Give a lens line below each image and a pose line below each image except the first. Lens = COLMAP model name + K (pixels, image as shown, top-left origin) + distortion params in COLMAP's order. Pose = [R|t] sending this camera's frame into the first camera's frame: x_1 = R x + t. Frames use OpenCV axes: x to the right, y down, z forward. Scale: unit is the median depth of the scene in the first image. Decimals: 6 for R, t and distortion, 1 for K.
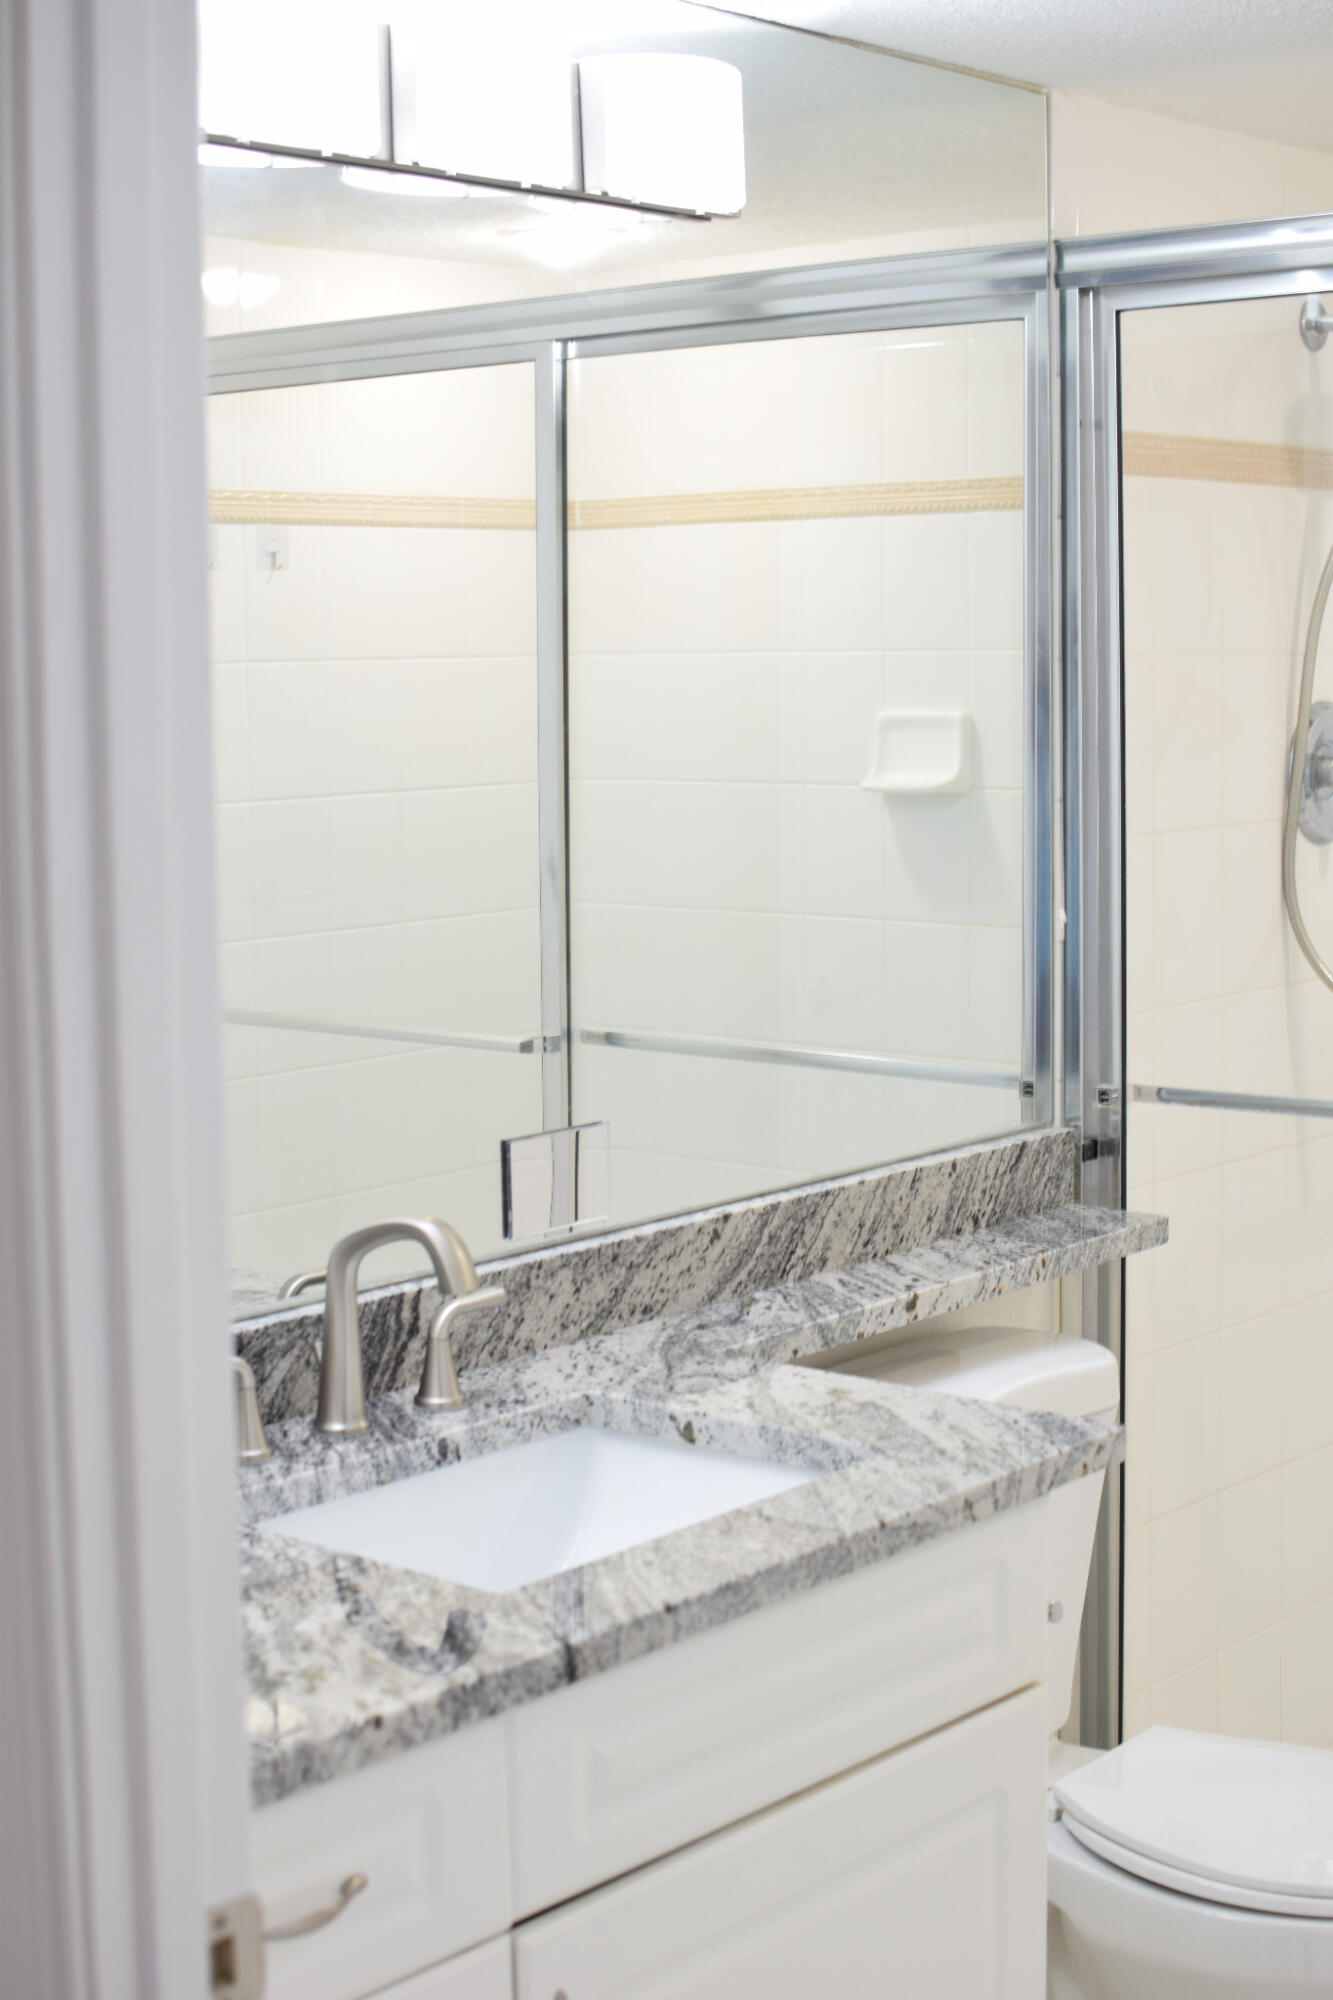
lens RADIAL K [[3112.8, 0, 666.5], [0, 3112.8, 1000.0], [0, 0, 1]] dist [-0.025448, -0.055352]
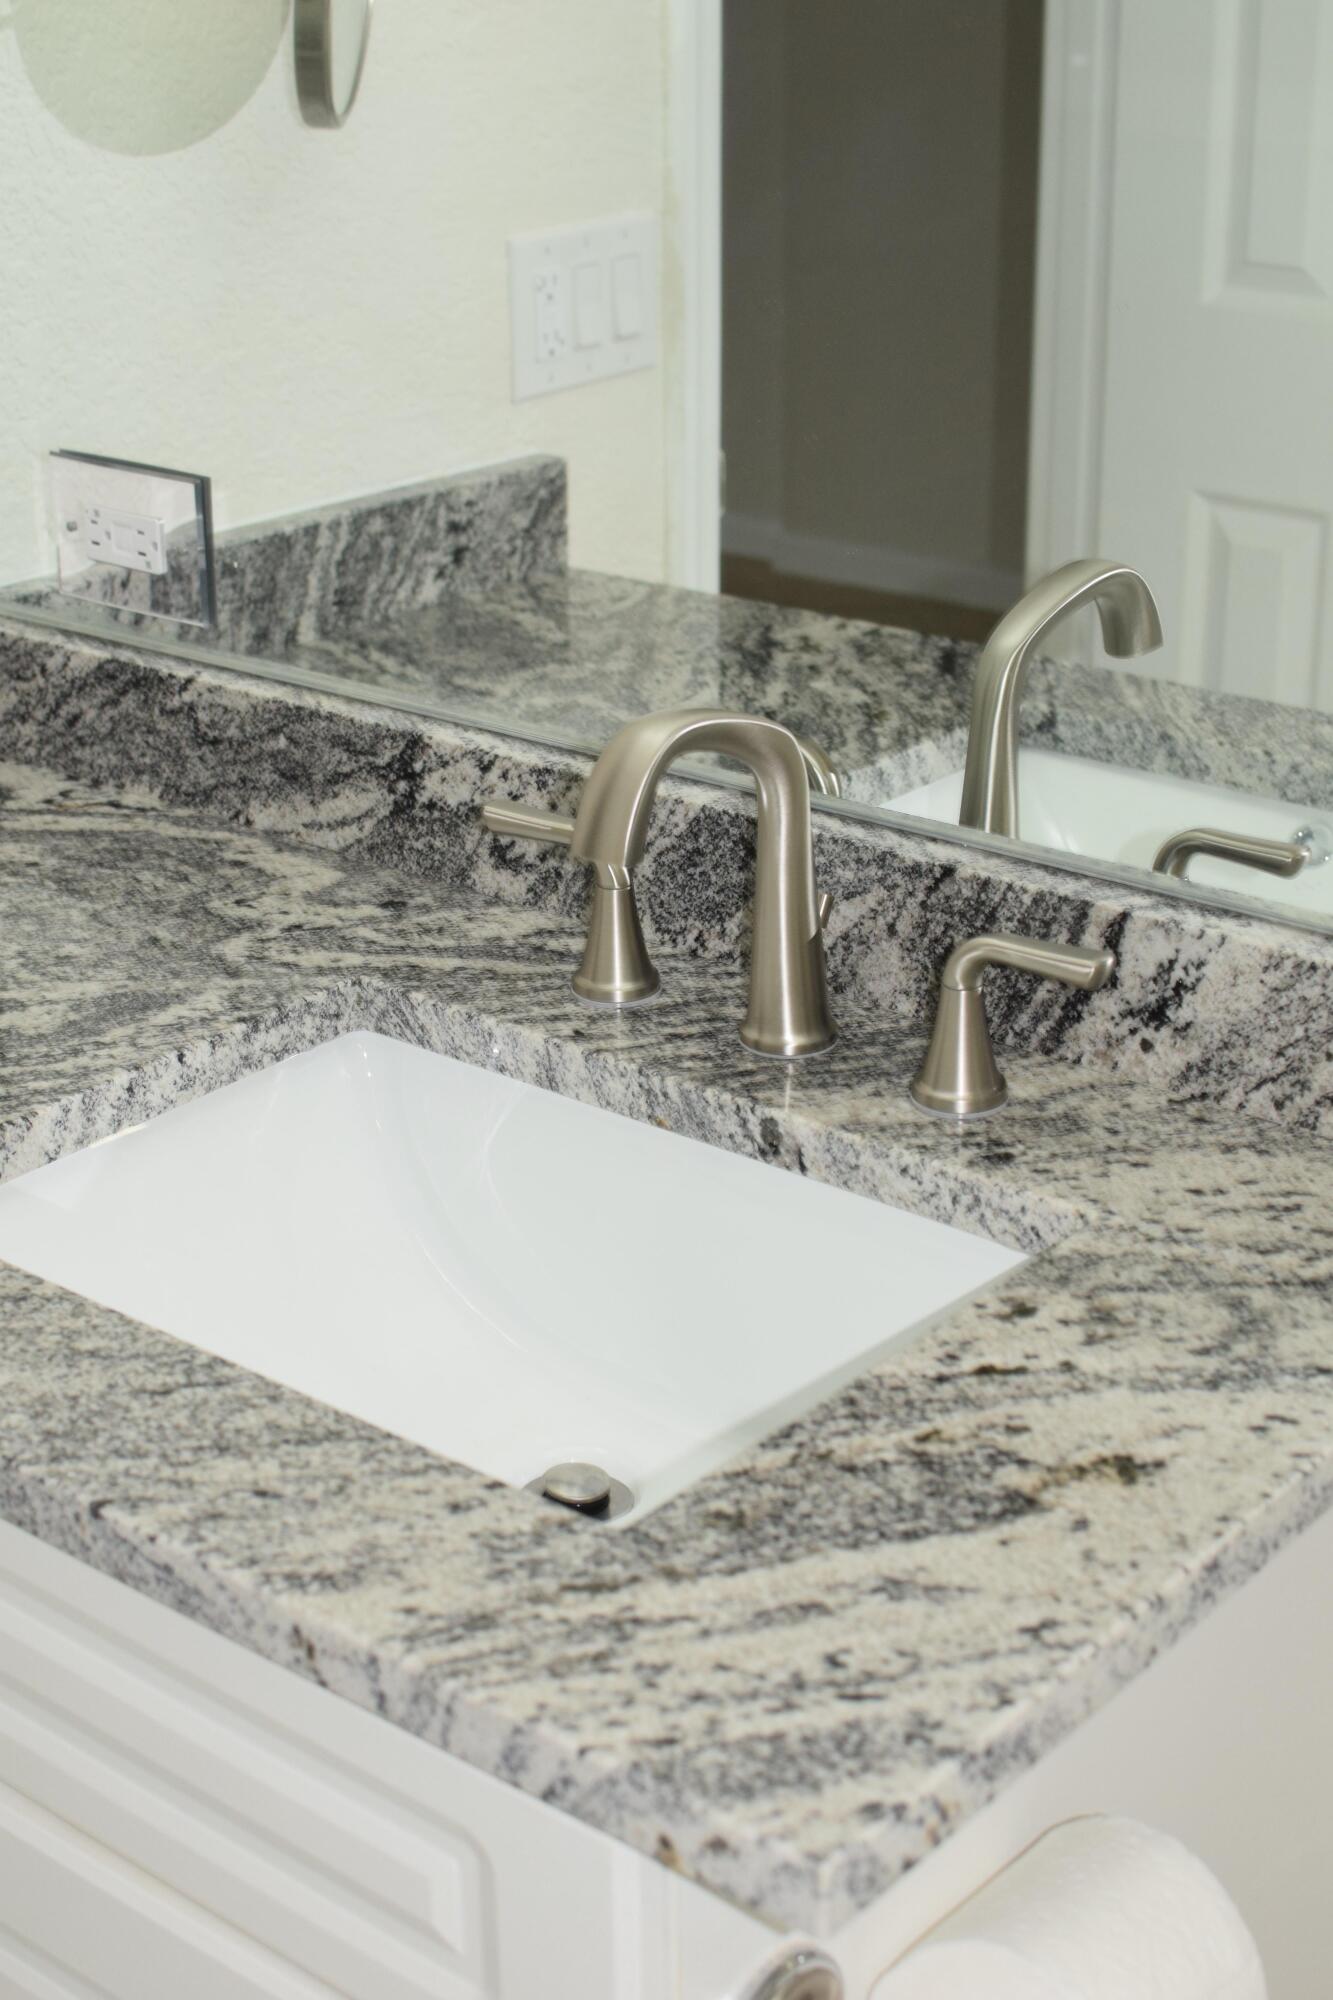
lens RADIAL K [[3112.8, 0, 666.5], [0, 3112.8, 1000.0], [0, 0, 1]] dist [-0.025448, -0.055352]
pose [[-0.019068, 0.384573, -0.922897, 0.460423], [-0.095085, 0.918184, 0.384574, -0.100118], [0.995287, 0.095087, 0.019059, 0.992282]]
